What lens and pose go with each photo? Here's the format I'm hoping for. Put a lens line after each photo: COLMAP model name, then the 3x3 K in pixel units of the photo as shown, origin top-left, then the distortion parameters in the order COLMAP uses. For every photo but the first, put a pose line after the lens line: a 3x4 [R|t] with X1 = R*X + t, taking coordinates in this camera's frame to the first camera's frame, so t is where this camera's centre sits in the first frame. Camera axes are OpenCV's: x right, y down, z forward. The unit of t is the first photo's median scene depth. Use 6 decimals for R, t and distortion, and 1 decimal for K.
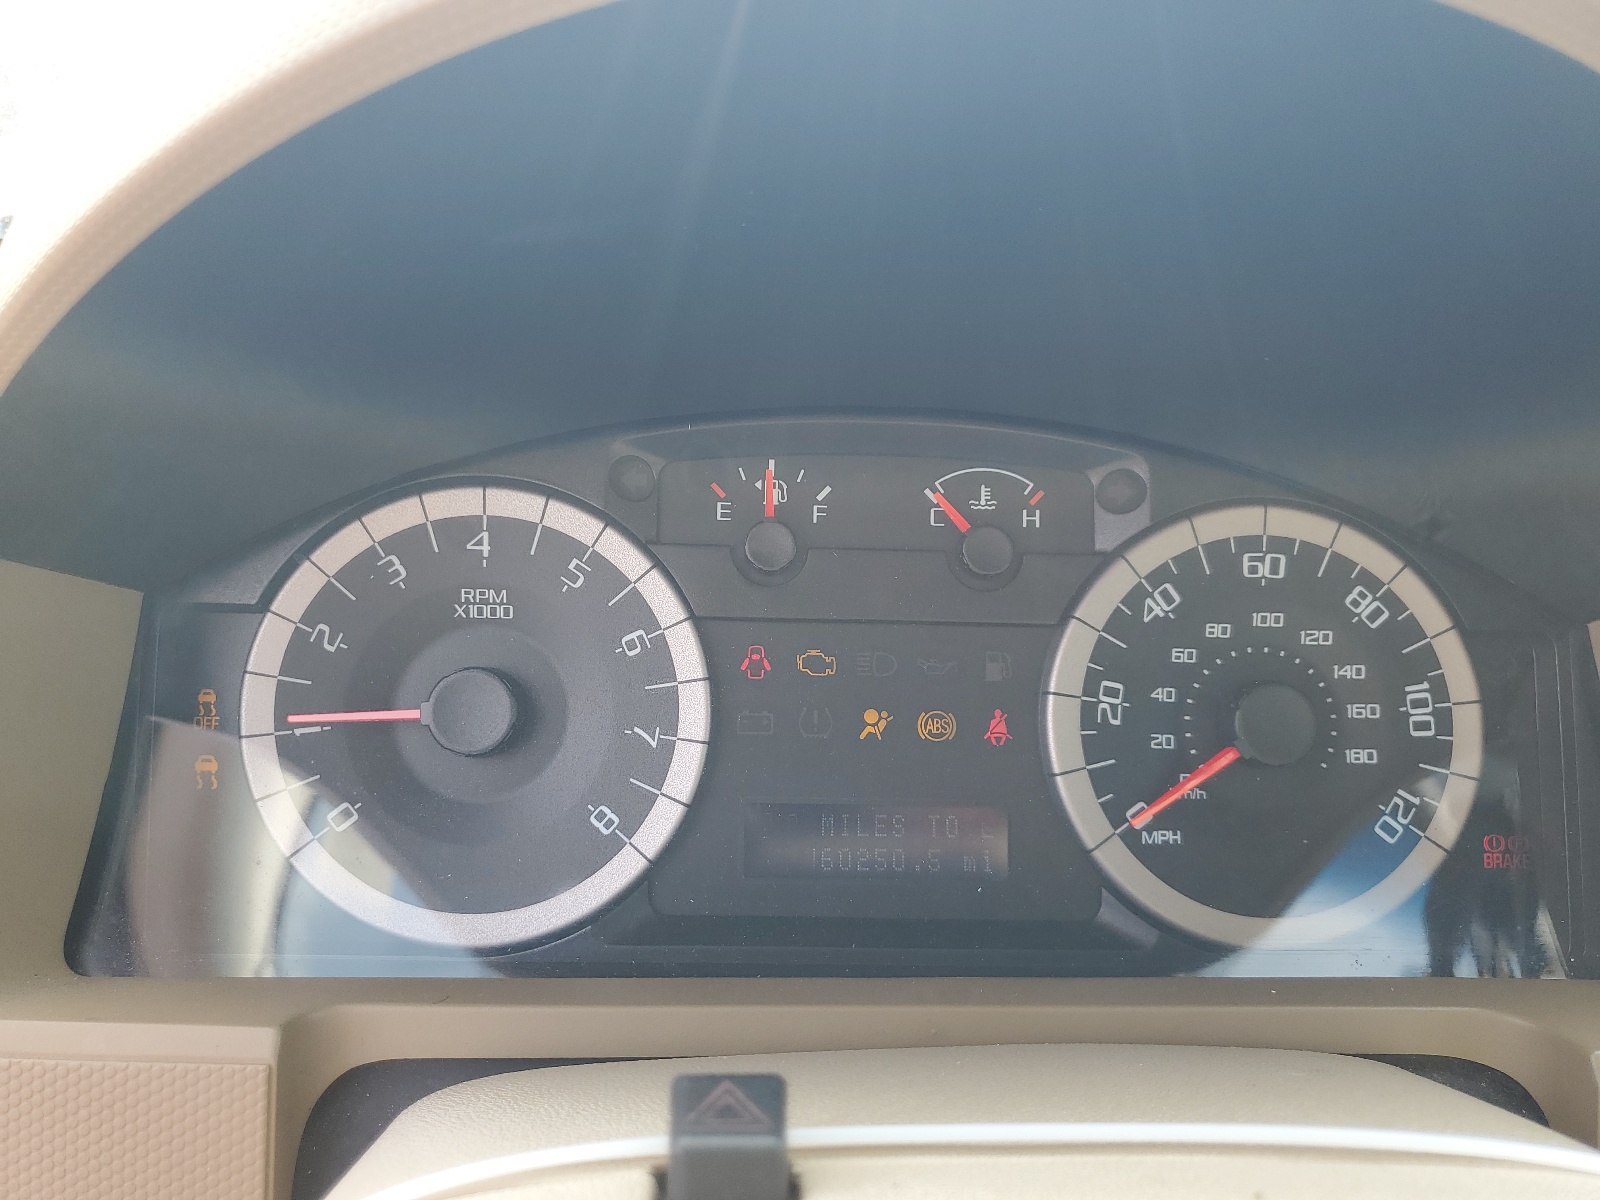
lens RADIAL K [[1216.2, 0, 799.6], [0, 1216.2, 599.8], [0, 0, 1]] dist [-0.011708, -0.002783]
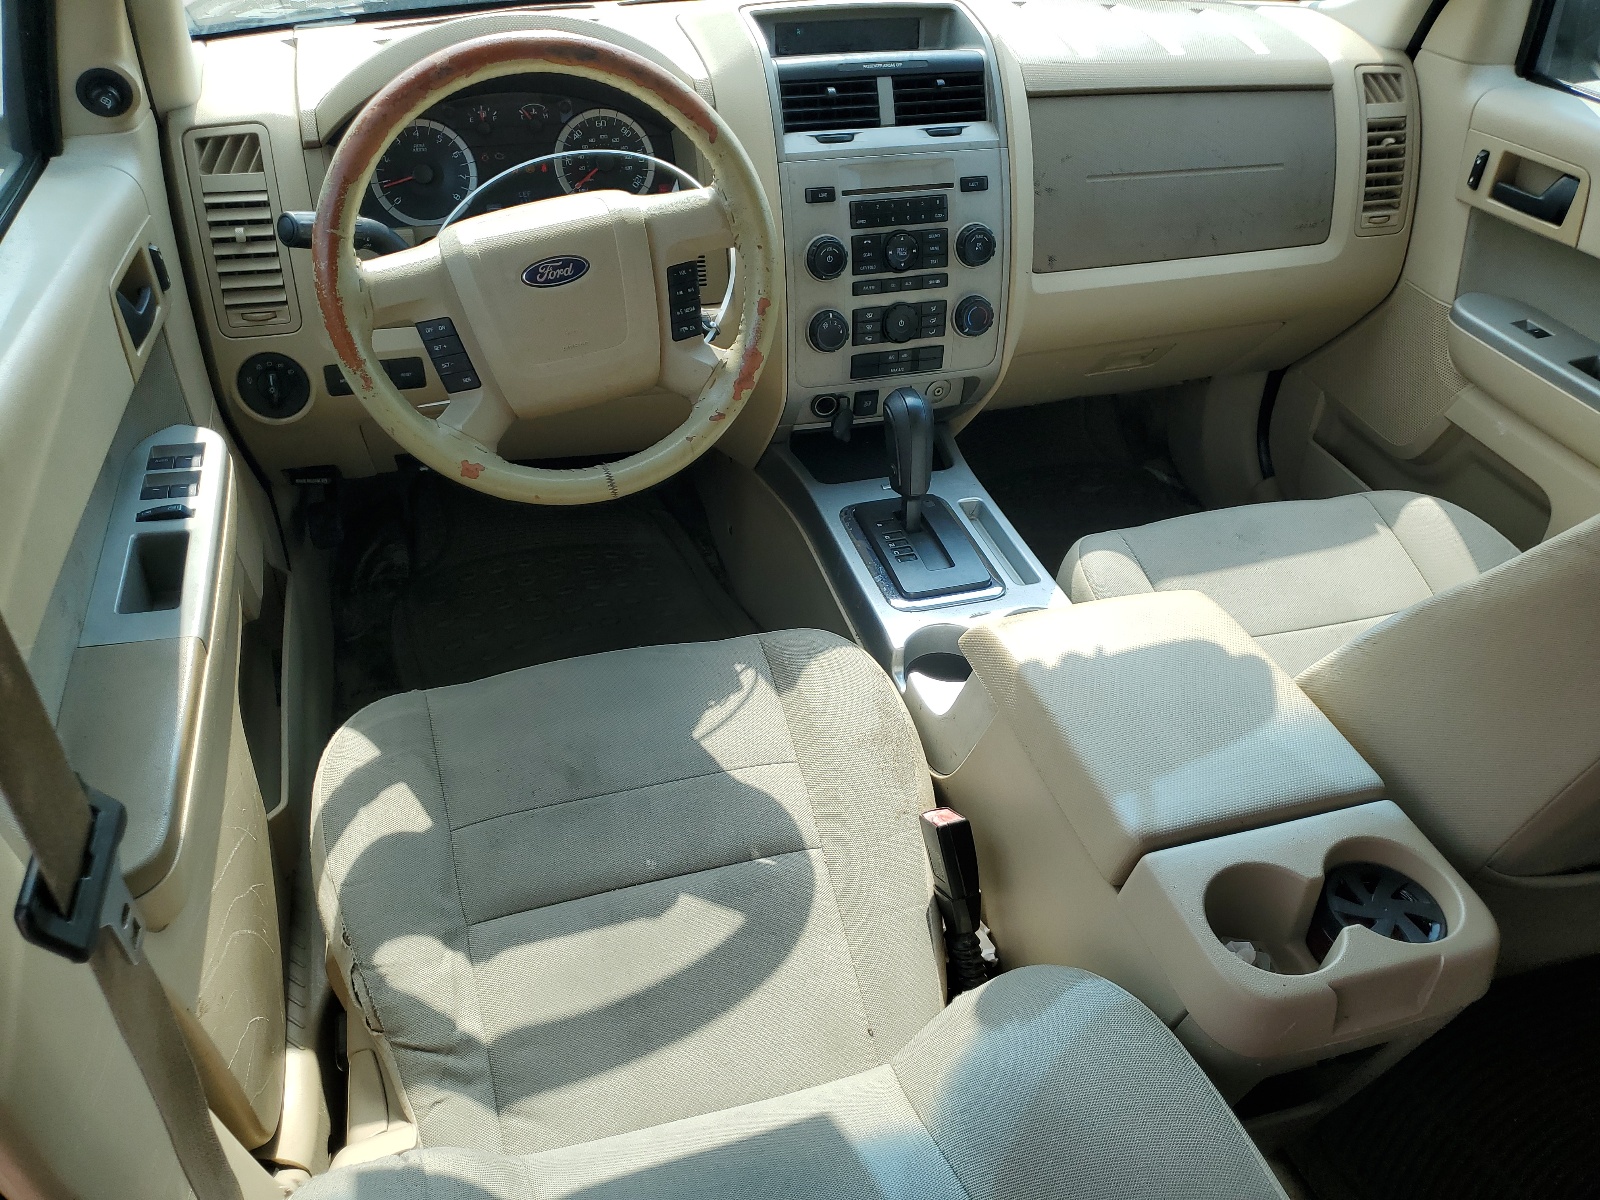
lens RADIAL K [[1216.2, 0, 797.9], [0, 1216.2, 599.0], [0, 0, 1]] dist [-0.011708, -0.002783]
pose [[0.967362, -0.154279, 0.201020, -0.070098], [0.057700, 0.906566, 0.418101, -0.261812], [-0.246742, -0.392856, 0.885880, -3.700146]]
